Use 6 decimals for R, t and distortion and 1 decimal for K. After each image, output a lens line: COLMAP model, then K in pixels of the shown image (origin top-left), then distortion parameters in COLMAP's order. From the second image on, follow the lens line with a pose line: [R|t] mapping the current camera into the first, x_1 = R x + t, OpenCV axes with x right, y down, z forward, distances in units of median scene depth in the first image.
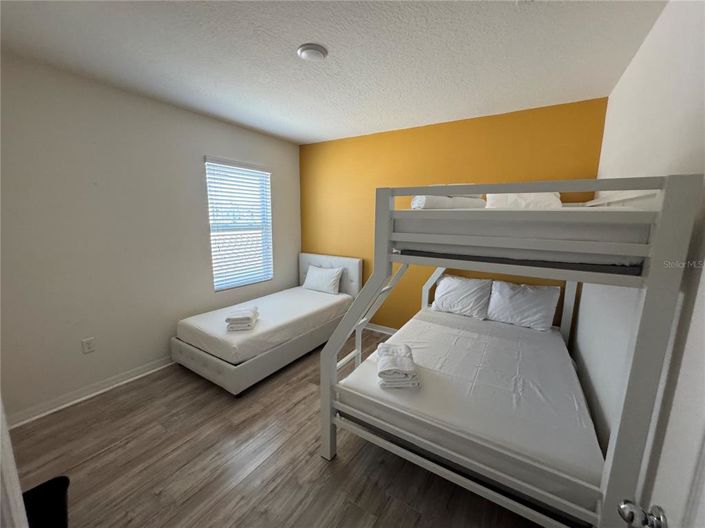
lens RADIAL K [[283.1, 0, 351.2], [0, 283.1, 264.5], [0, 0, 1]] dist [-0.002275, -0.000402]
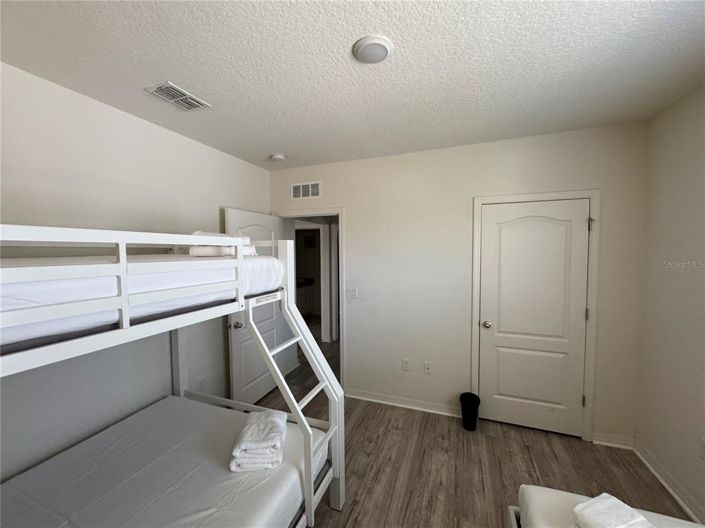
lens RADIAL K [[283.1, 0, 351.2], [0, 283.1, 264.5], [0, 0, 1]] dist [-0.002275, -0.000402]
pose [[-0.980202, 0.000244, -0.198000, 0.069261], [-0.038800, 0.980375, 0.193287, -0.337527], [0.194161, 0.197143, -0.960956, 1.892842]]
